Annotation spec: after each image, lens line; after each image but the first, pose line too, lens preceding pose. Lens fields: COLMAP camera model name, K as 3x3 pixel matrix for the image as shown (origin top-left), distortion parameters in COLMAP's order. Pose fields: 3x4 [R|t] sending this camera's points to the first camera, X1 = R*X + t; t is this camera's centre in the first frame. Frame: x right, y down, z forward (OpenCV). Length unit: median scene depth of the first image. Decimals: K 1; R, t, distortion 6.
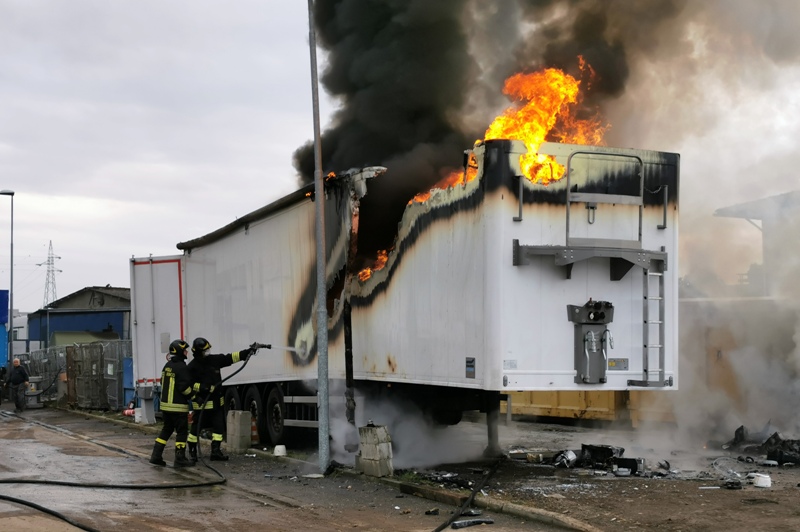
lens RADIAL K [[1297.9, 0, 355.2], [0, 1297.9, 224.9], [0, 0, 1]] dist [0.020879, 0.000000]
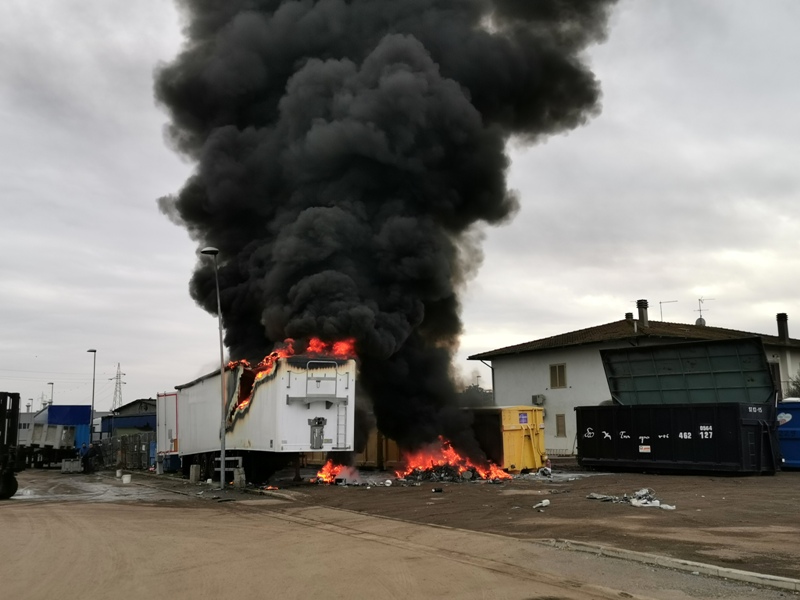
lens RADIAL K [[869.4, 0, 405.0], [0, 869.4, 250.6], [0, 0, 1]] dist [0.012418, 0.000000]
pose [[0.996425, -0.000449, 0.084481, 0.183089], [0.009633, 0.994068, -0.108336, -0.075426], [-0.083931, 0.108763, 0.990518, -0.718715]]
